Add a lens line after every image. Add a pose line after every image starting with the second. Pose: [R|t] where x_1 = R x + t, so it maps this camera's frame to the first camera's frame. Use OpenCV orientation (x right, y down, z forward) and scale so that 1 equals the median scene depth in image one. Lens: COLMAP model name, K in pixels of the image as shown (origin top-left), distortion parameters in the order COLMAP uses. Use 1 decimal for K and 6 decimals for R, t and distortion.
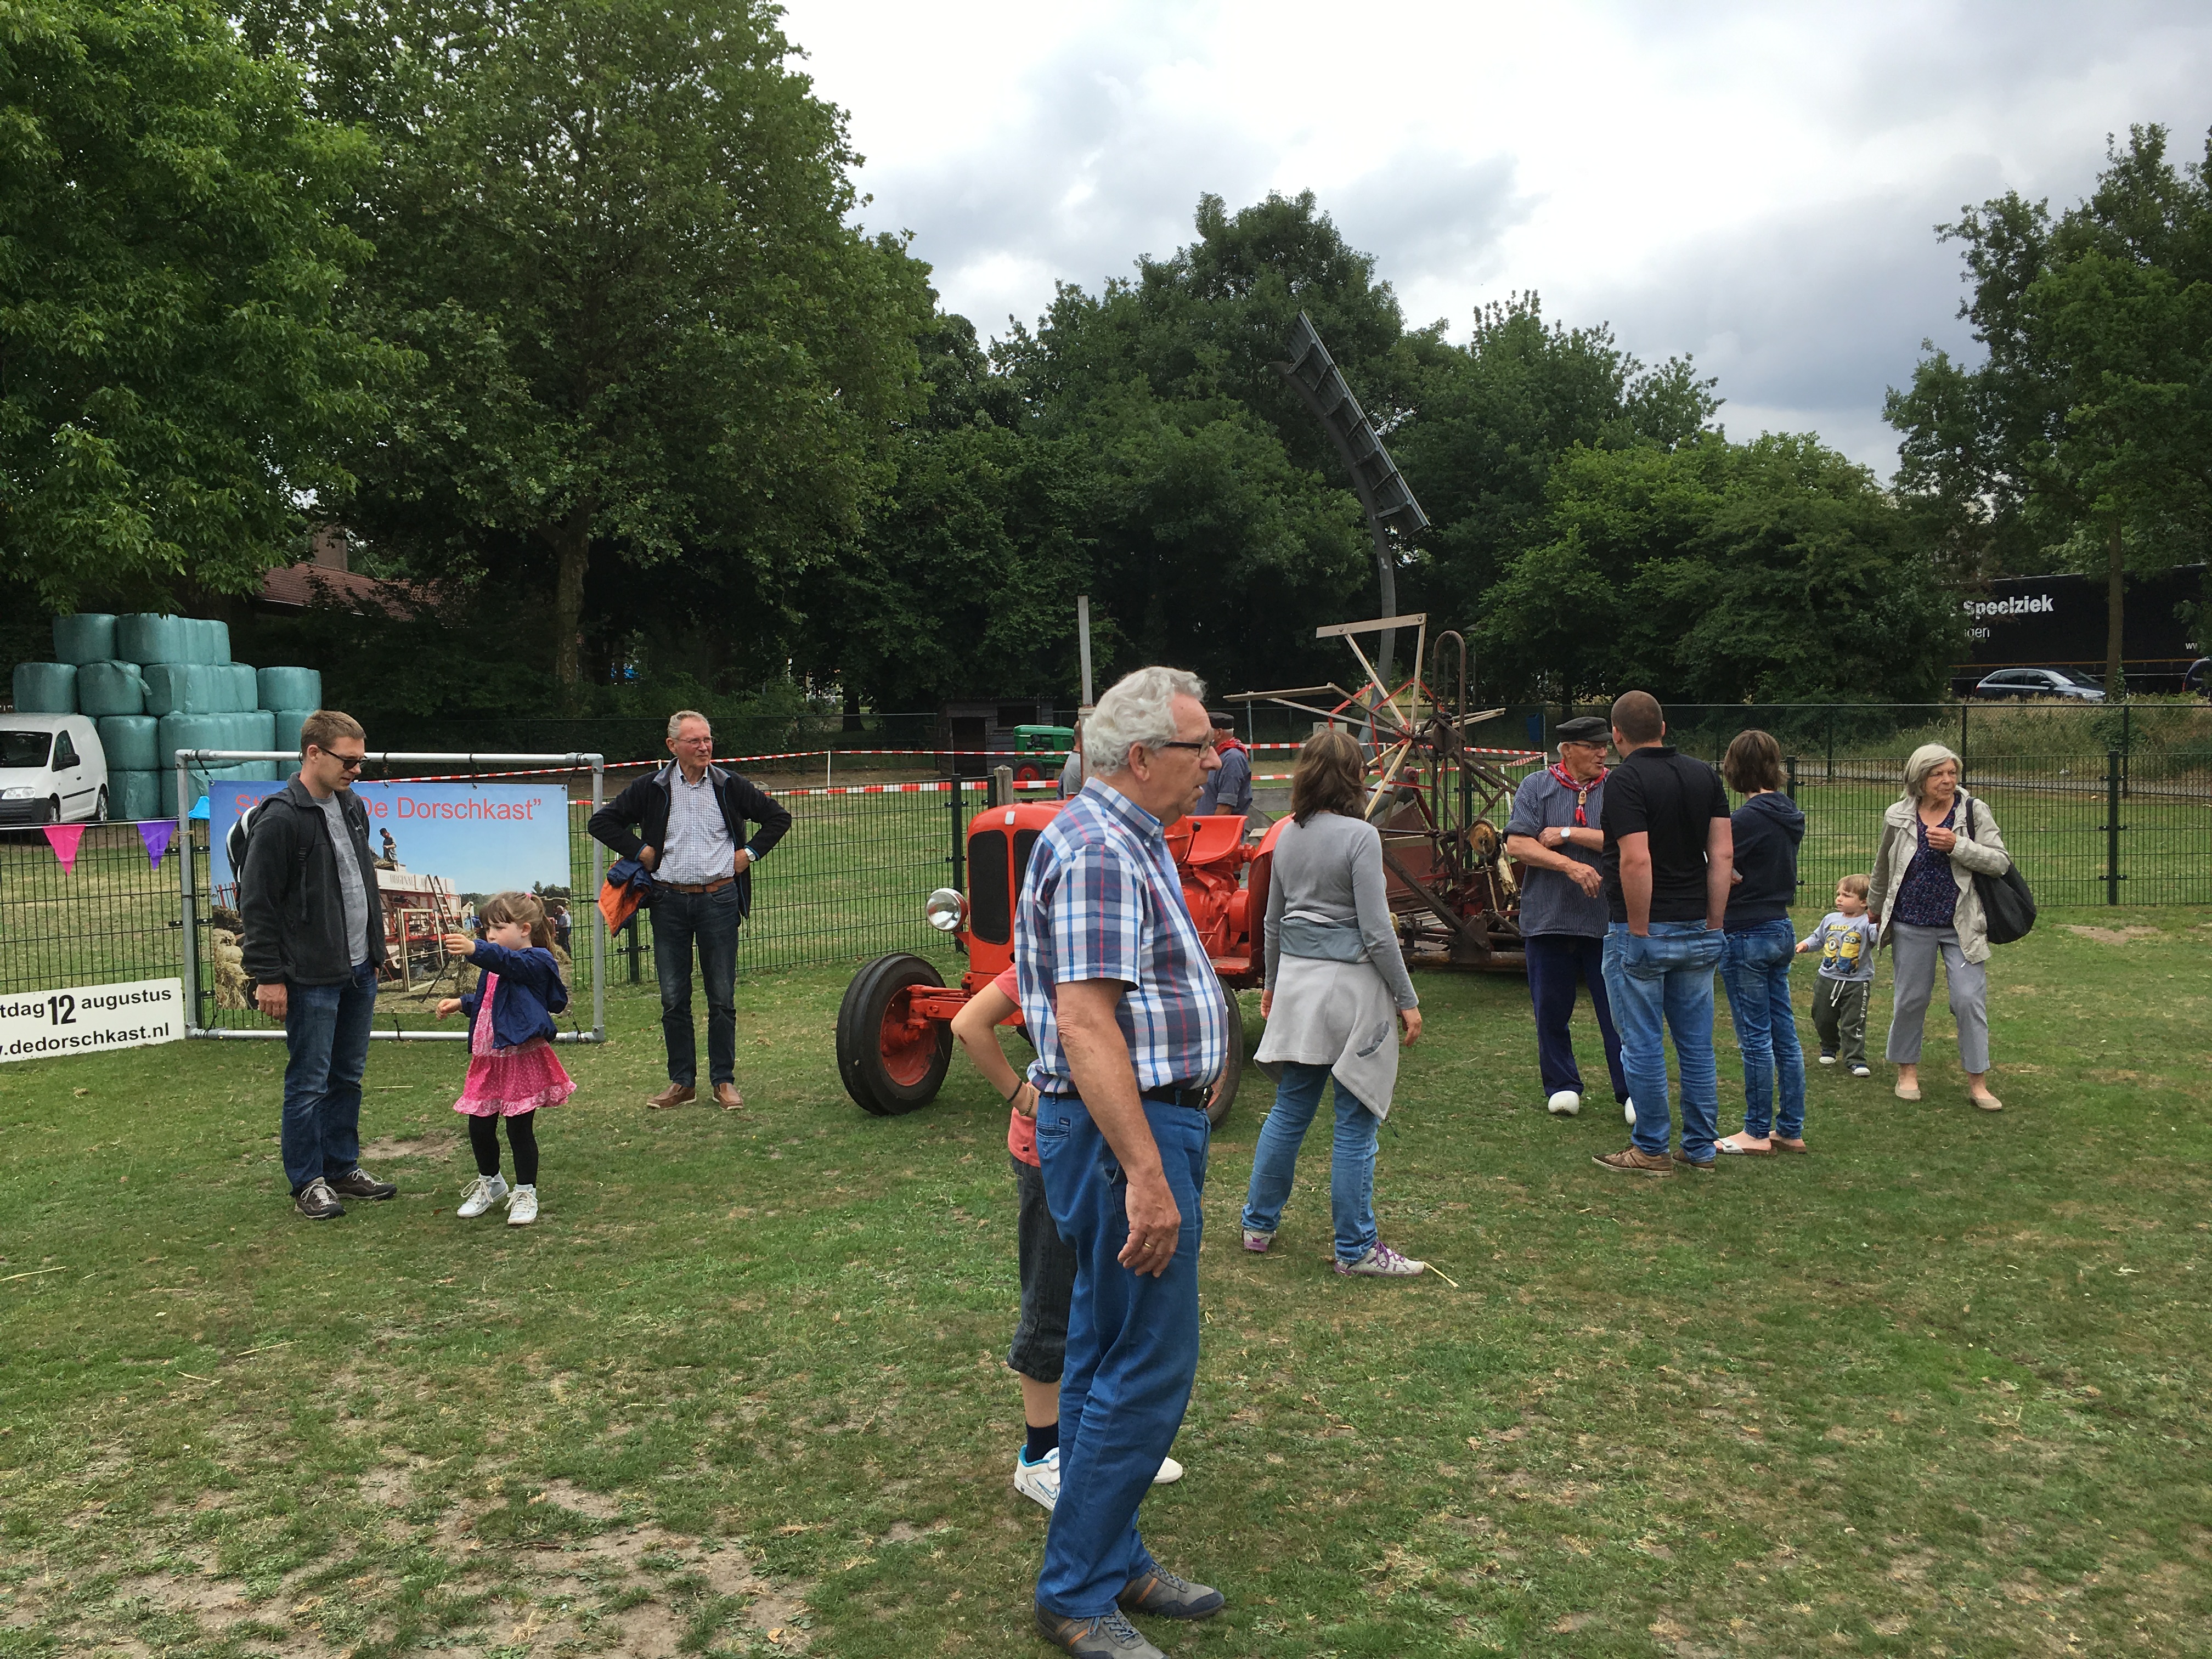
lens RADIAL K [[1872.1, 0, 1110.8], [0, 1872.1, 831.7], [0, 0, 1]] dist [0.083672, -0.106238]
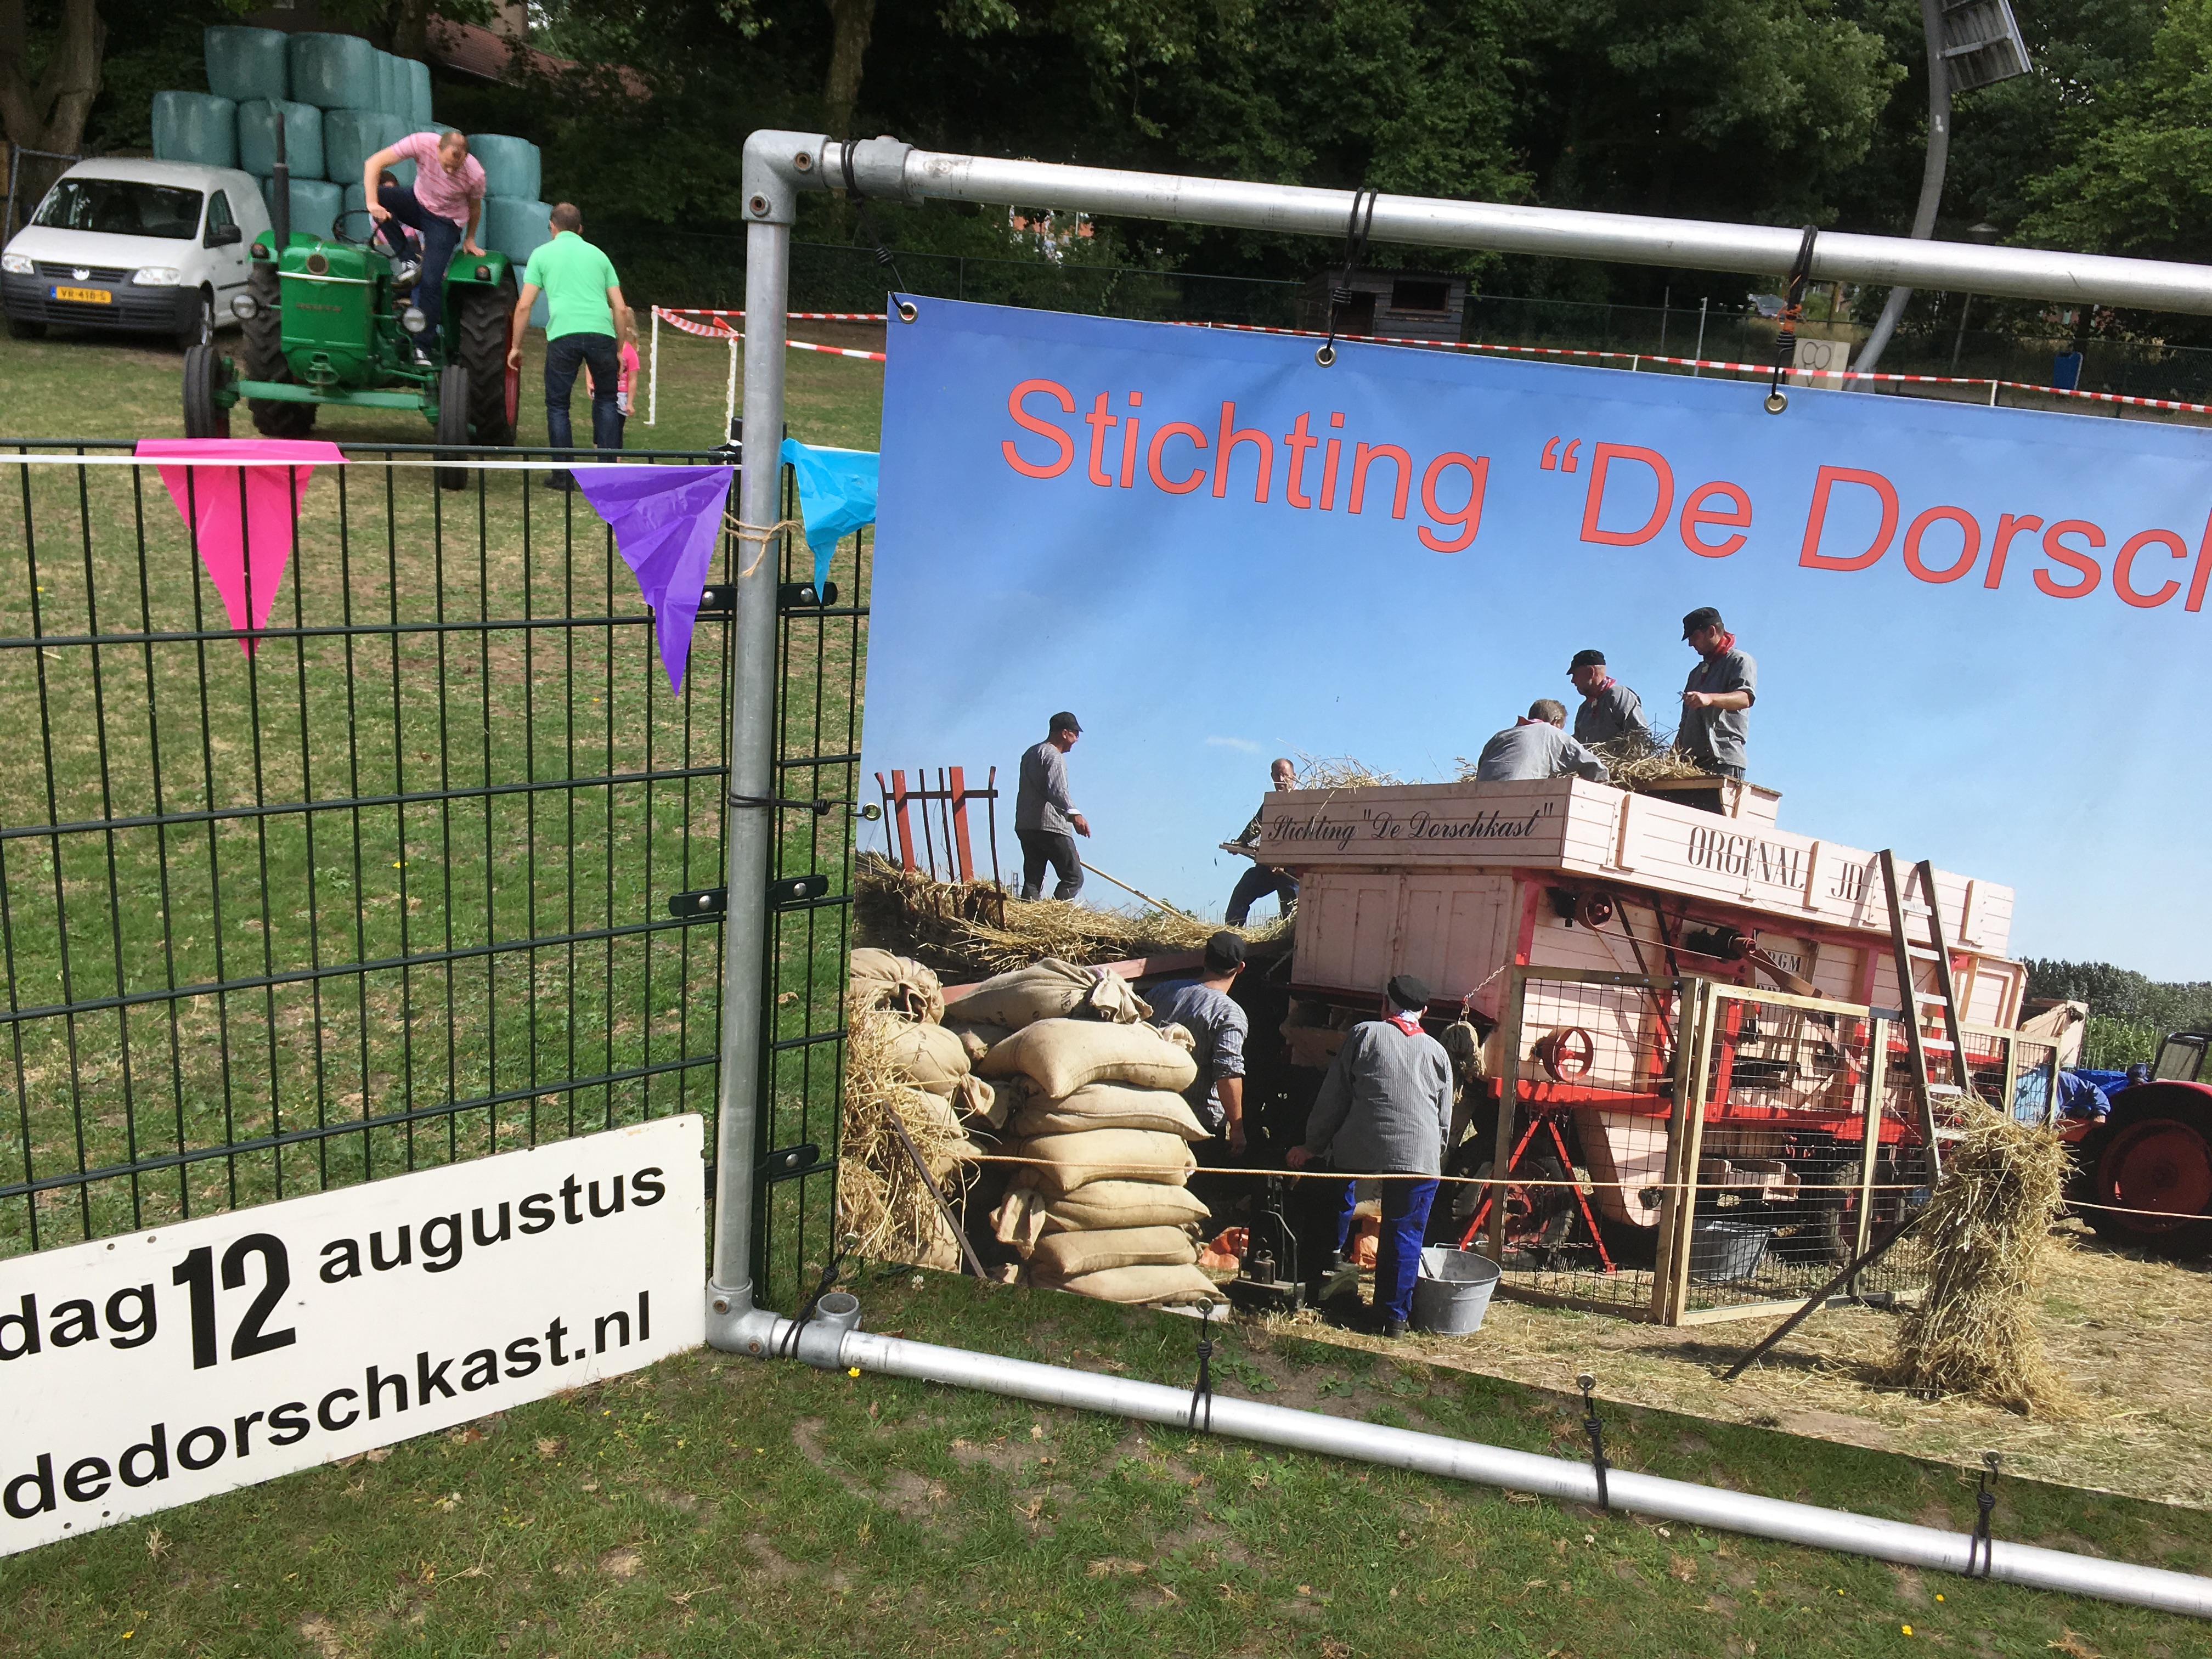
lens RADIAL K [[1872.1, 0, 1104.4], [0, 1872.1, 828.4], [0, 0, 1]] dist [0.083672, -0.106238]
pose [[0.992433, 0.109949, -0.054664, -0.127580], [-0.095833, 0.971903, 0.214988, -0.004868], [0.076766, -0.208123, 0.975086, 0.230273]]
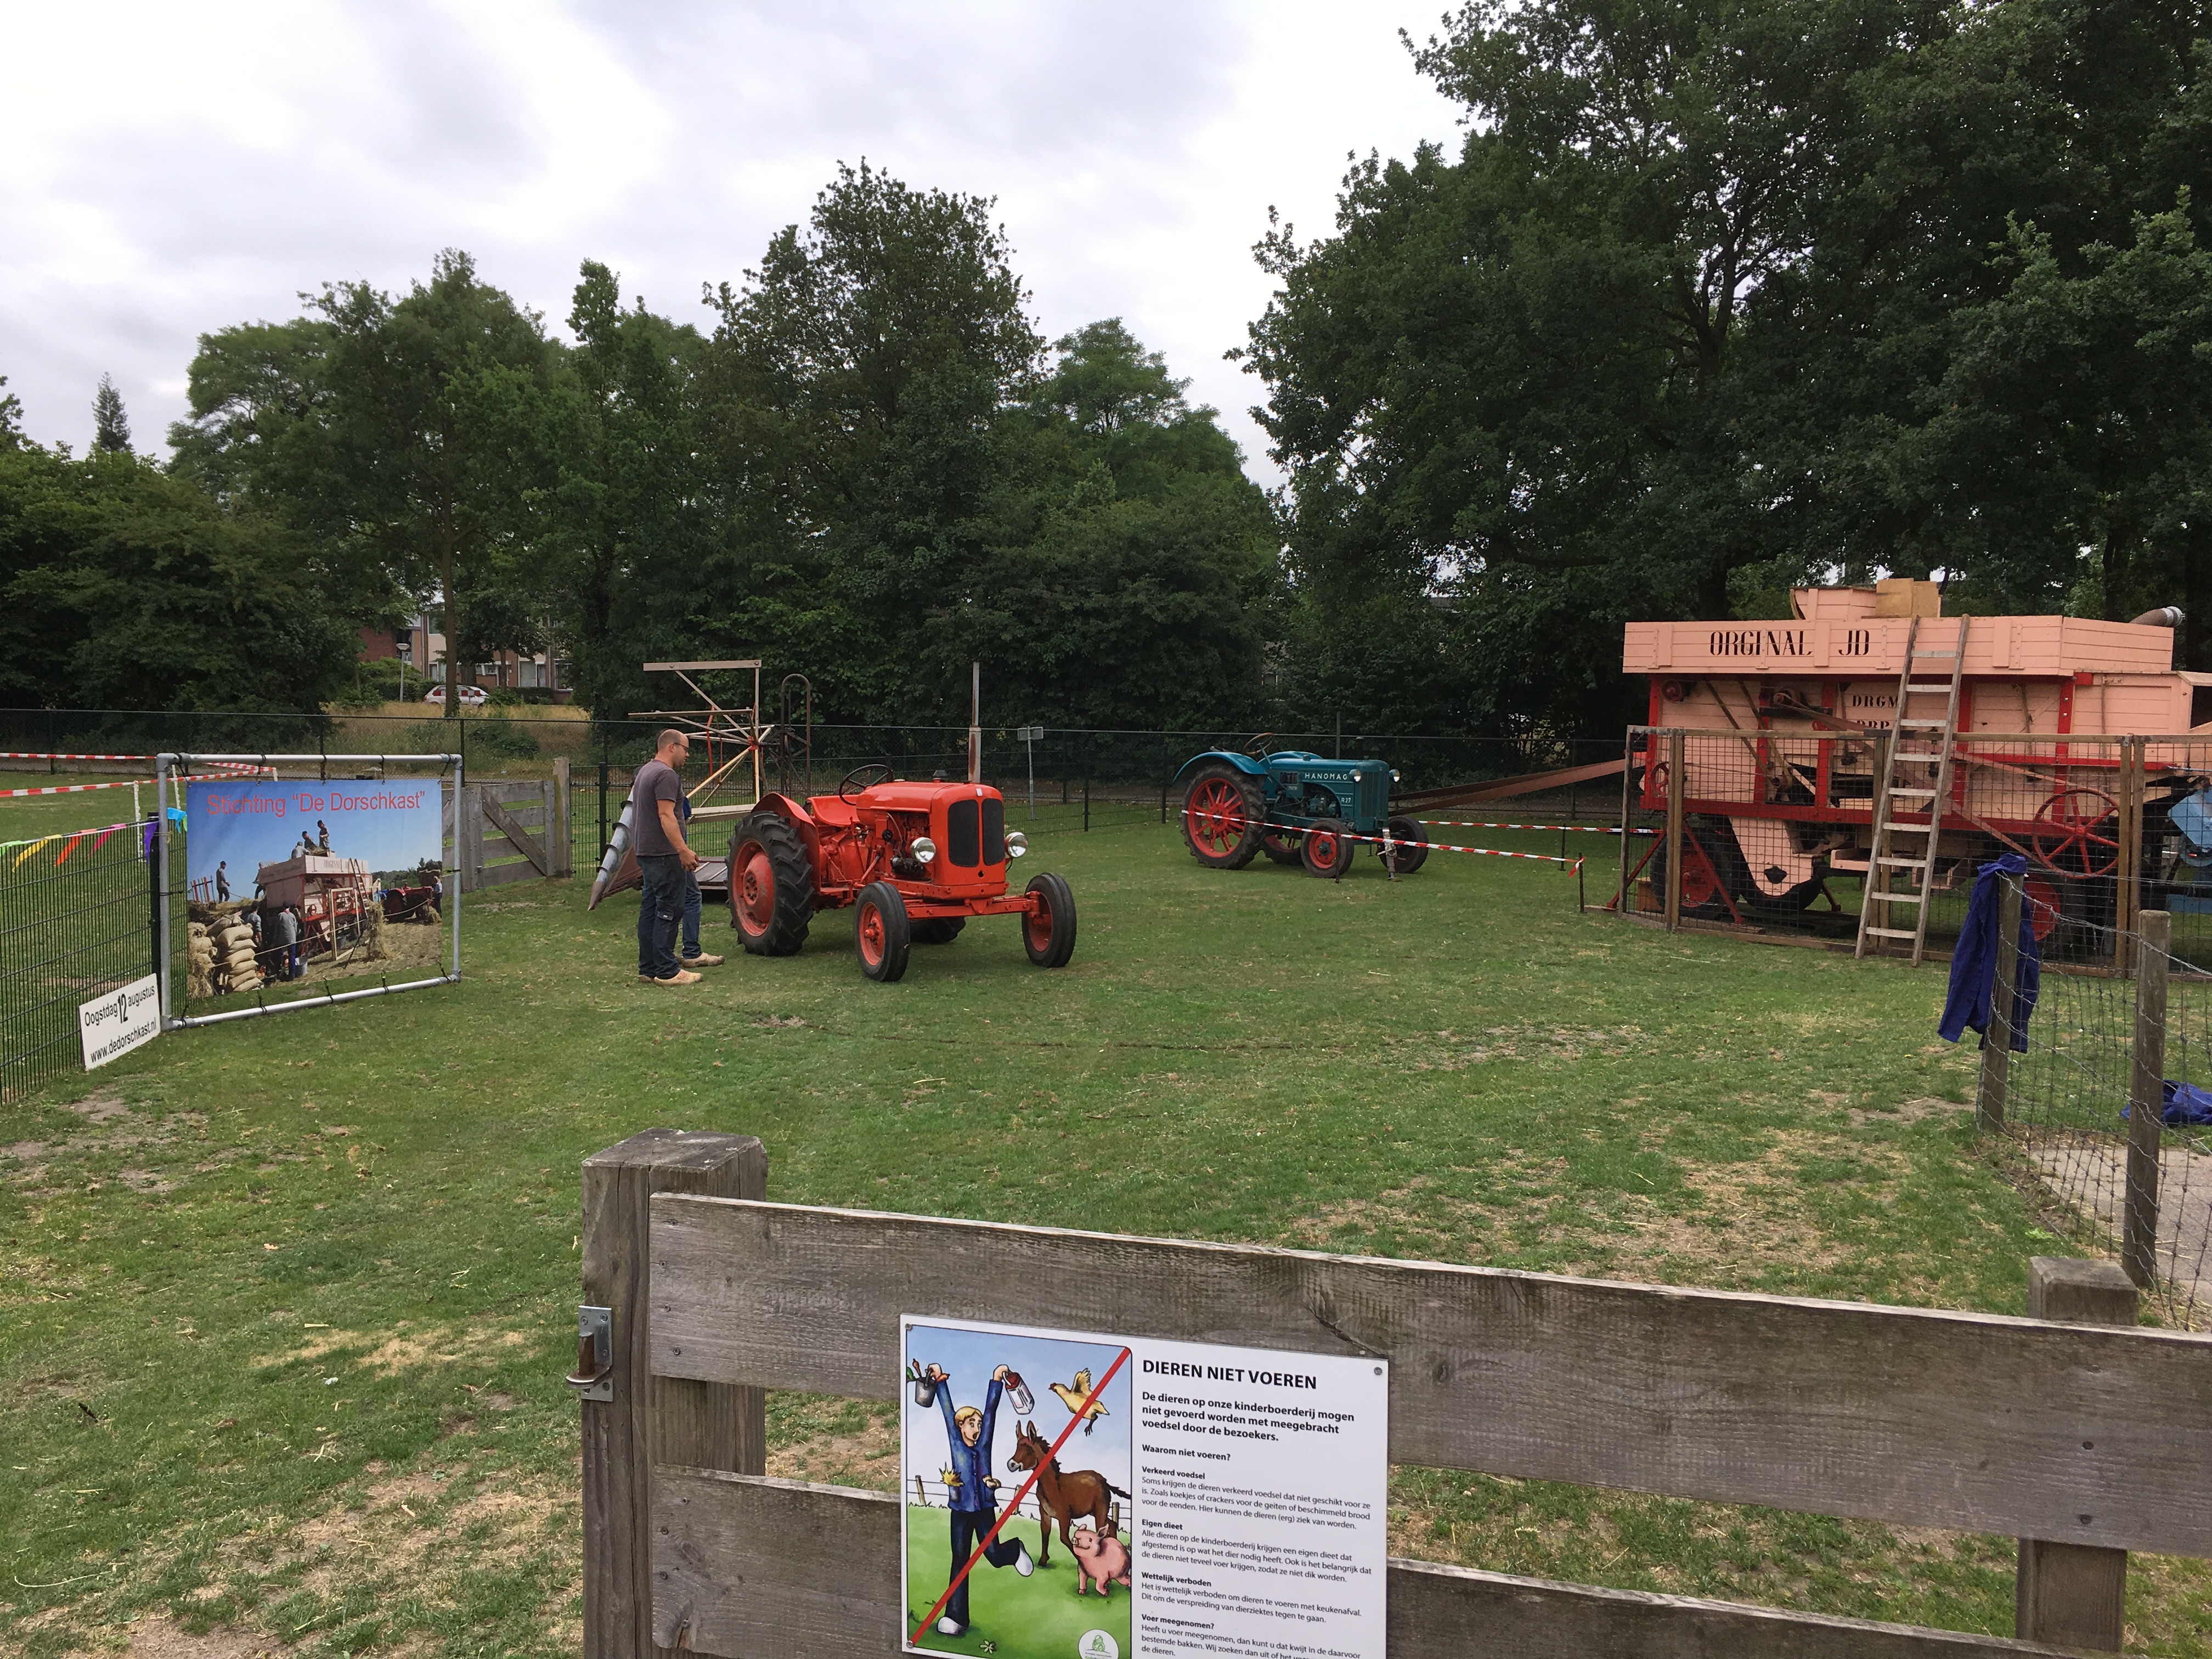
lens RADIAL K [[1872.1, 0, 1100.1], [0, 1872.1, 827.9], [0, 0, 1]] dist [0.083672, -0.106238]
pose [[0.310196, -0.041056, 0.949786, -0.390285], [0.062397, 0.997792, 0.022753, 0.001824], [-0.948623, 0.052206, 0.312073, 0.054847]]
